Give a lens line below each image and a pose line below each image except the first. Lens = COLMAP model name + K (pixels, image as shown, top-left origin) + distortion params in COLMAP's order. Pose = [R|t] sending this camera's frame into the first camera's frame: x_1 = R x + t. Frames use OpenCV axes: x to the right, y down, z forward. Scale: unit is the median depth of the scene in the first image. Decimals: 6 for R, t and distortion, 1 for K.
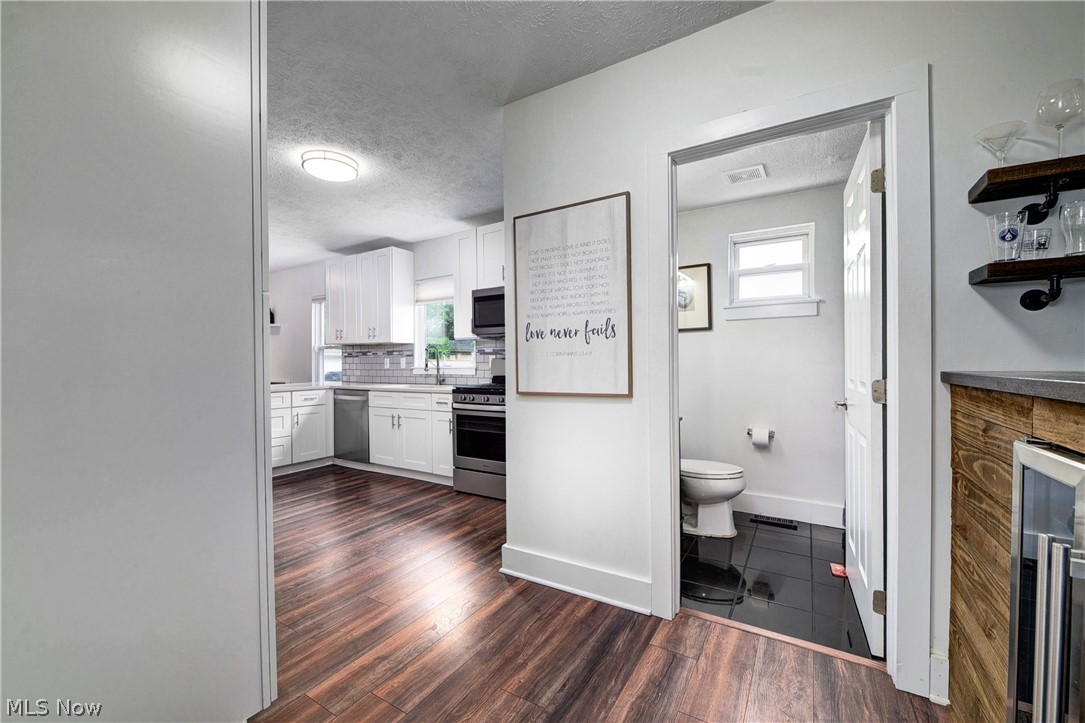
lens RADIAL K [[433.5, 0, 540.7], [0, 433.5, 363.8], [0, 0, 1]] dist [-0.011213, -0.000112]
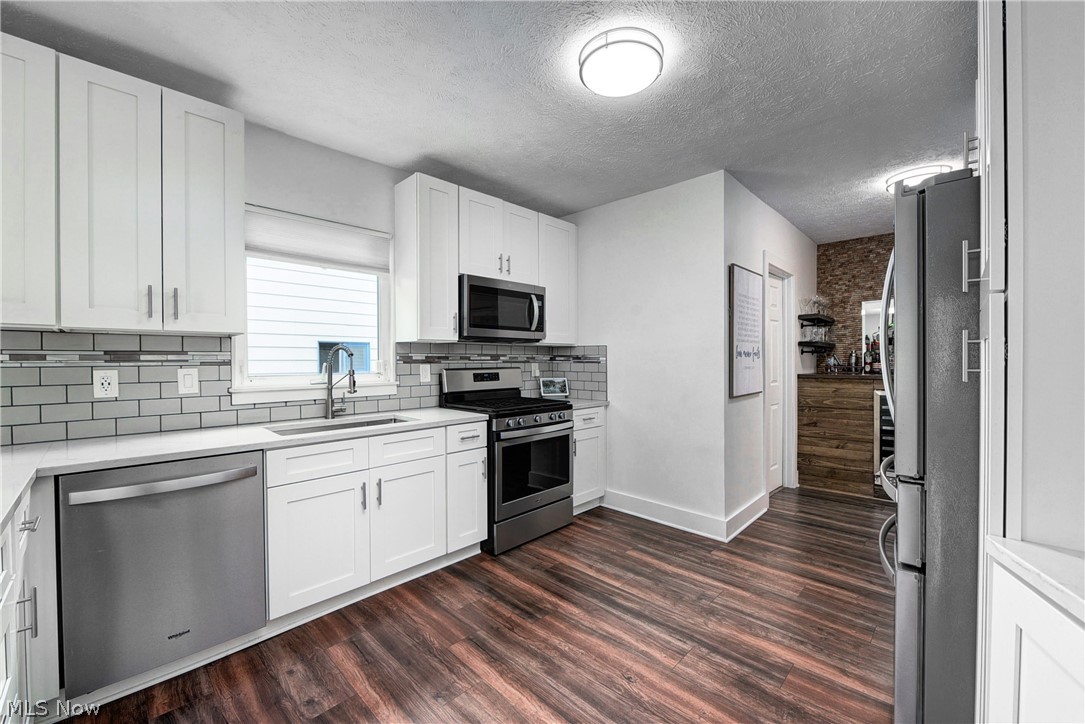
lens RADIAL K [[433.5, 0, 543.7], [0, 433.5, 366.2], [0, 0, 1]] dist [-0.011213, -0.000112]
pose [[0.222829, -0.003868, 0.974850, -1.032719], [0.006549, 0.999976, 0.002470, -0.023896], [-0.974836, 0.005834, 0.222849, 0.898709]]
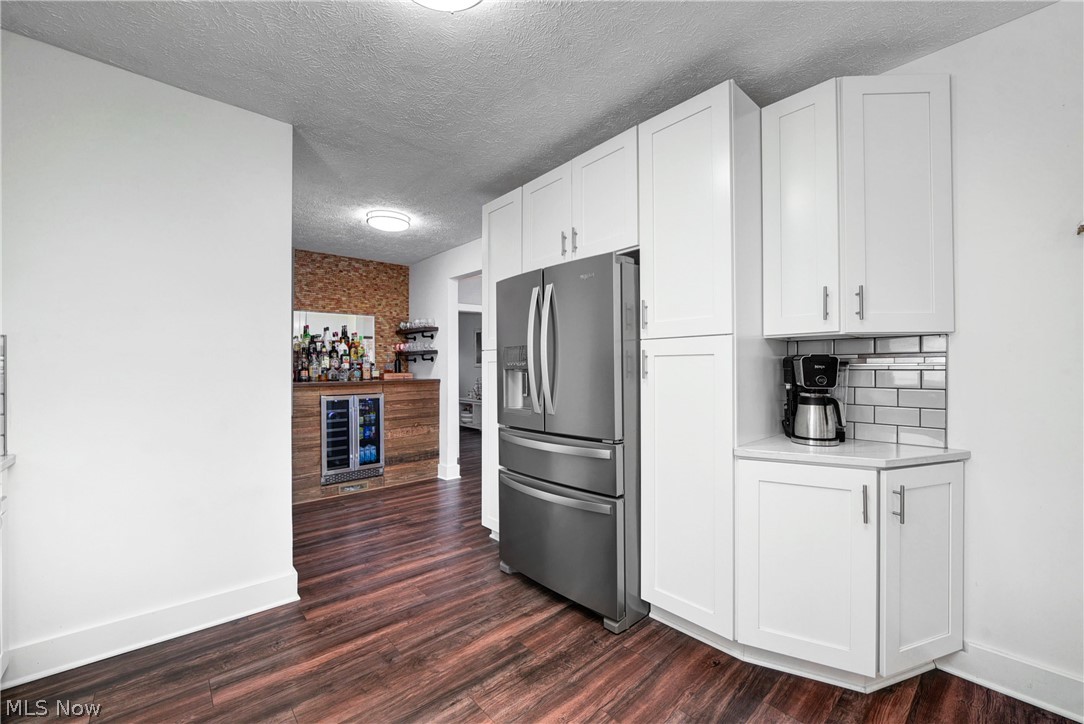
lens RADIAL K [[433.1, 0, 538.7], [0, 433.1, 364.0], [0, 0, 1]] dist [-0.011213, -0.000112]
pose [[-0.955206, 0.015155, 0.295554, -0.660615], [0.014471, 0.999885, -0.004499, -0.028892], [-0.295588, -0.000021, -0.955316, 1.288430]]
